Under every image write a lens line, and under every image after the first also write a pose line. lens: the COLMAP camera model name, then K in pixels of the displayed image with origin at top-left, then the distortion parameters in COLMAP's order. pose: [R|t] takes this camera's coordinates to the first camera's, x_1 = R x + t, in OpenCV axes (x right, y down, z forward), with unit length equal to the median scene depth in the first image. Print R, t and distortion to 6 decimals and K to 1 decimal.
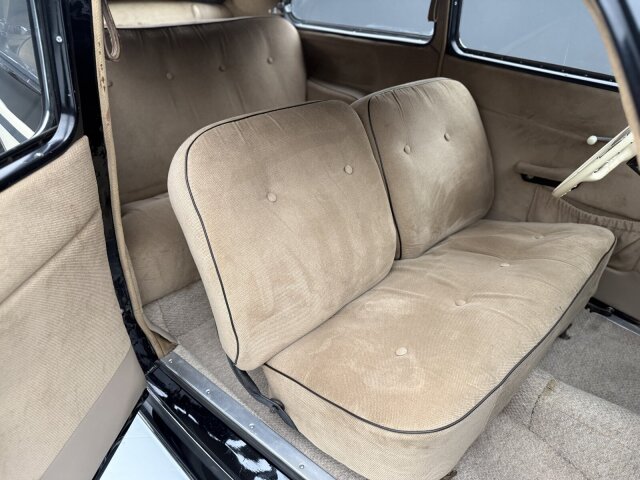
lens RADIAL K [[500.0, 0, 395.3], [0, 500.0, 240.2], [0, 0, 1]] dist [-0.002780, -0.091051]
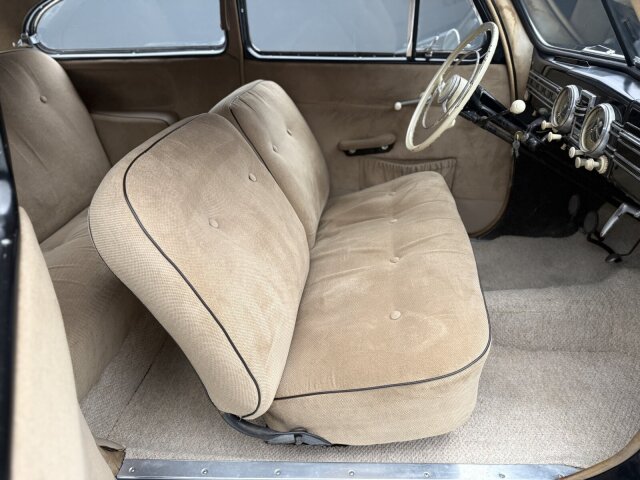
lens RADIAL K [[454.6, 0, 322.2], [0, 454.6, 236.9], [0, 0, 1]] dist [0.030047, -0.065929]
pose [[0.789831, -0.334379, 0.514158, -0.423949], [0.349968, 0.934149, 0.069908, -0.043203], [-0.503676, 0.124723, 0.854842, 0.171534]]
